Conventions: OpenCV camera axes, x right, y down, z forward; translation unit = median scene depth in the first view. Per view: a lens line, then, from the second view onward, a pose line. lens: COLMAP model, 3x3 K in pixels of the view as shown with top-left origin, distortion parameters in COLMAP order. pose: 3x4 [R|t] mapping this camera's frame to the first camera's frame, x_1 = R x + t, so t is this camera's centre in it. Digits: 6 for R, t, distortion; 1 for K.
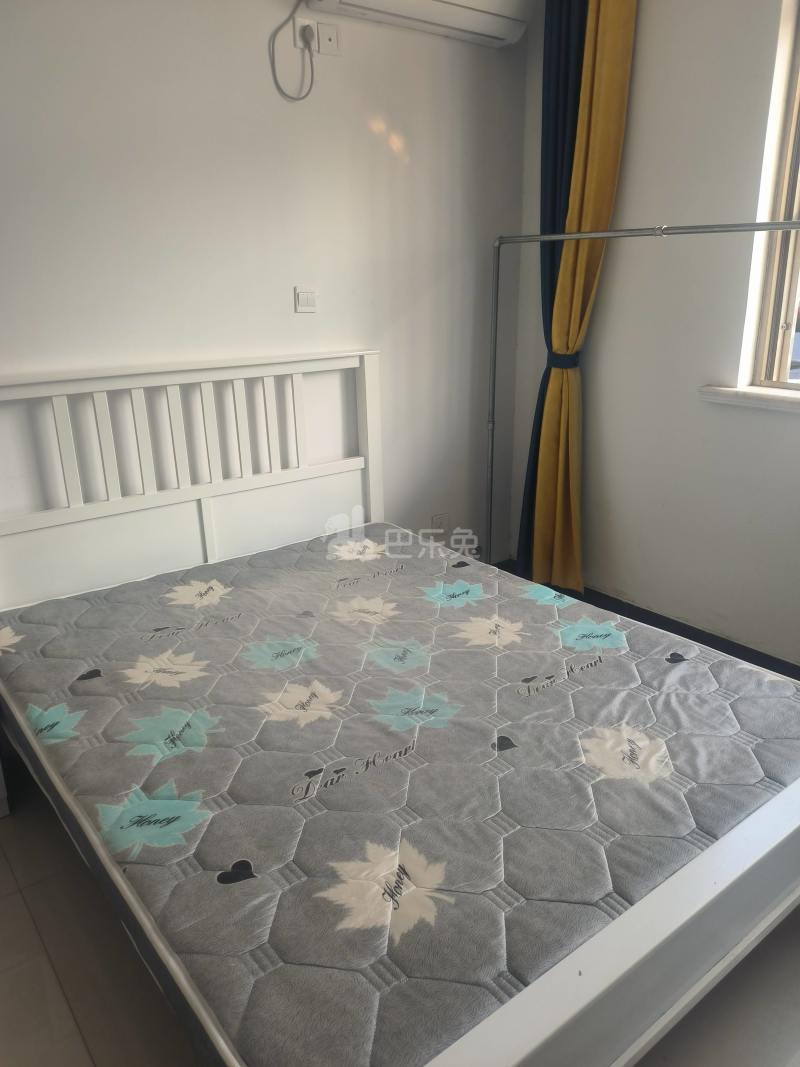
lens RADIAL K [[796.4, 0, 391.7], [0, 796.4, 539.0], [0, 0, 1]] dist [0.127443, -0.175986]
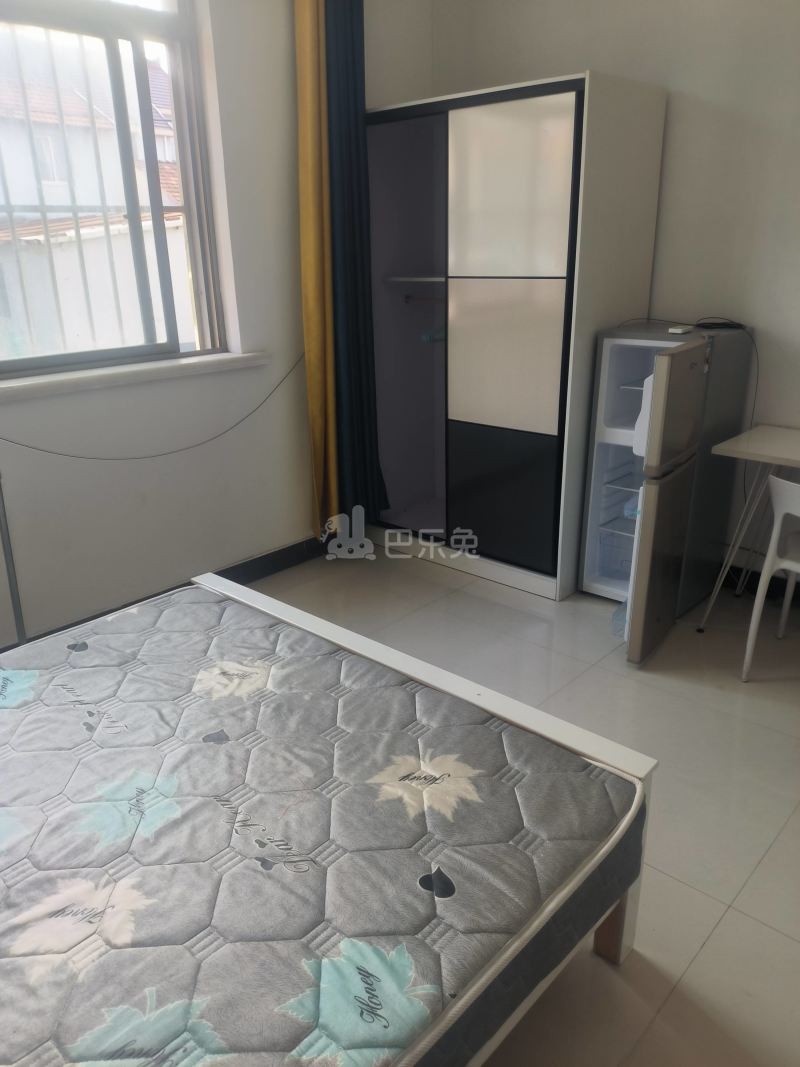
lens RADIAL K [[796.4, 0, 391.7], [0, 796.4, 539.0], [0, 0, 1]] dist [0.127443, -0.175986]
pose [[-0.167147, -0.325466, 0.930663, -0.633140], [0.340131, 0.866957, 0.364275, -0.211590], [-0.925404, 0.377434, -0.034208, 0.619607]]
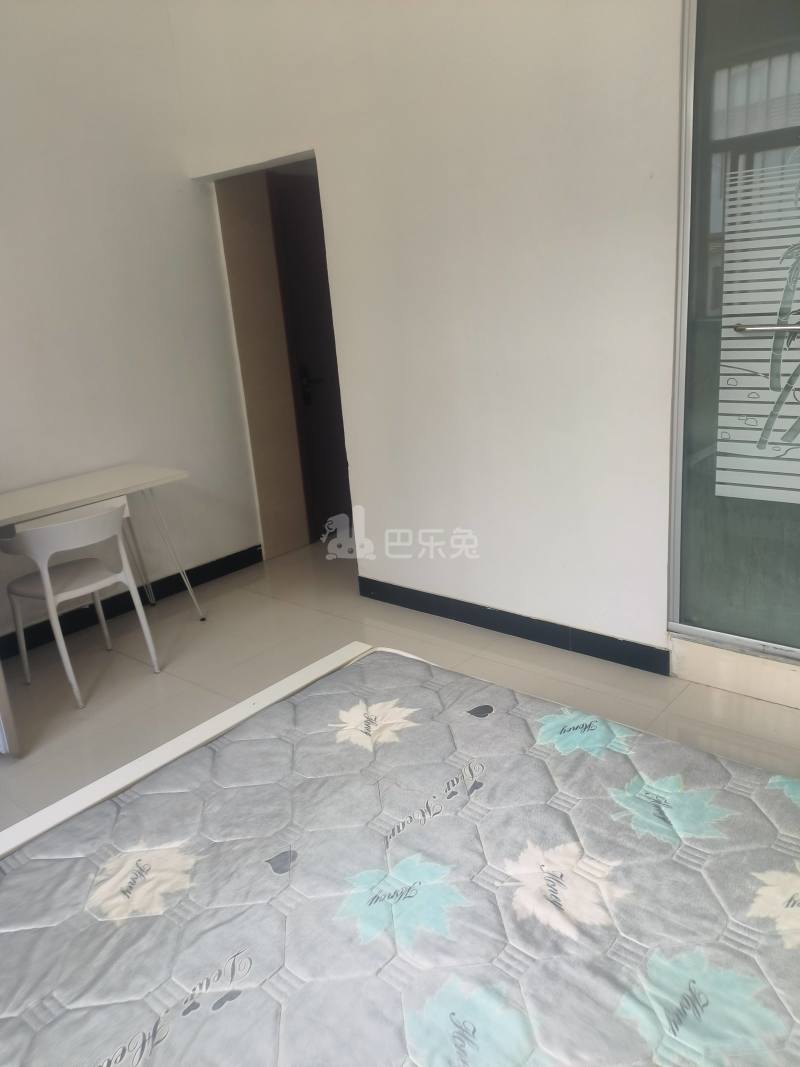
lens RADIAL K [[765.7, 0, 400.0], [0, 765.7, 533.5], [0, 0, 1]] dist [0.116546, -0.206765]
pose [[-0.972996, 0.143750, -0.180593, 0.098618], [0.014758, 0.819539, 0.572833, -0.417303], [0.230348, 0.554699, -0.799530, 1.253328]]
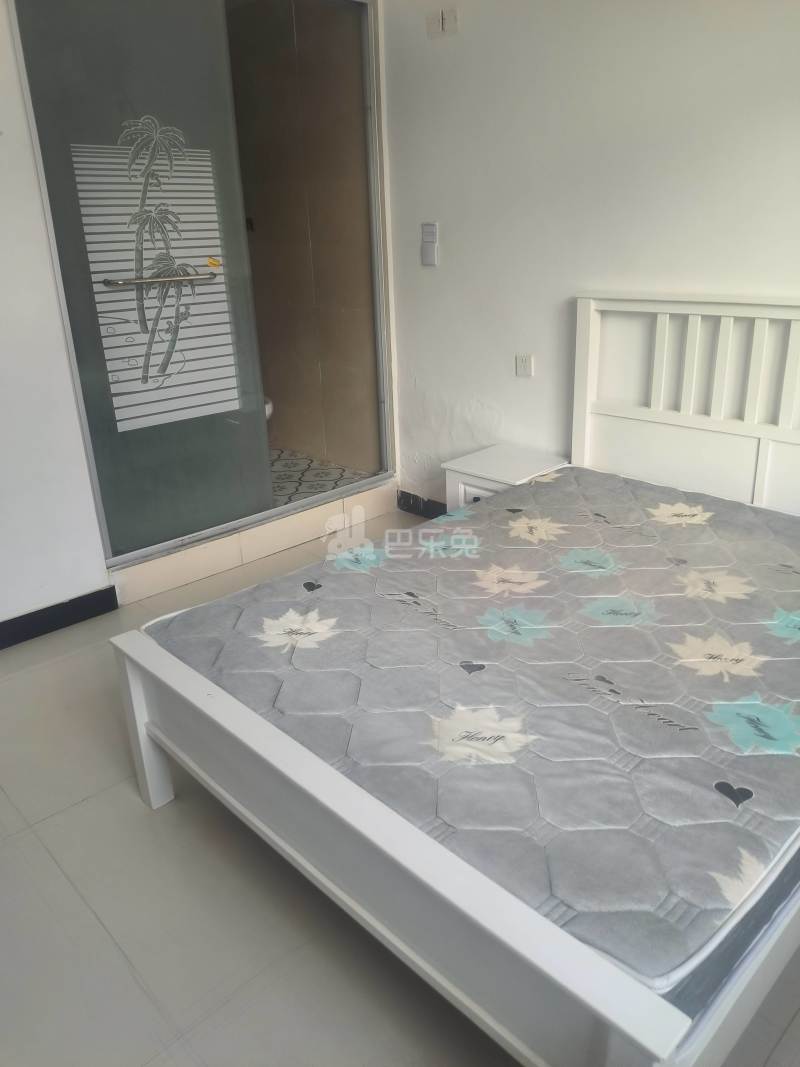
lens RADIAL K [[765.7, 0, 400.0], [0, 765.7, 533.5], [0, 0, 1]] dist [0.116546, -0.206765]
pose [[0.096345, 0.377330, -0.921053, 0.853755], [-0.277882, 0.898761, 0.339131, -0.193783], [0.955772, 0.223270, 0.191444, 0.562213]]
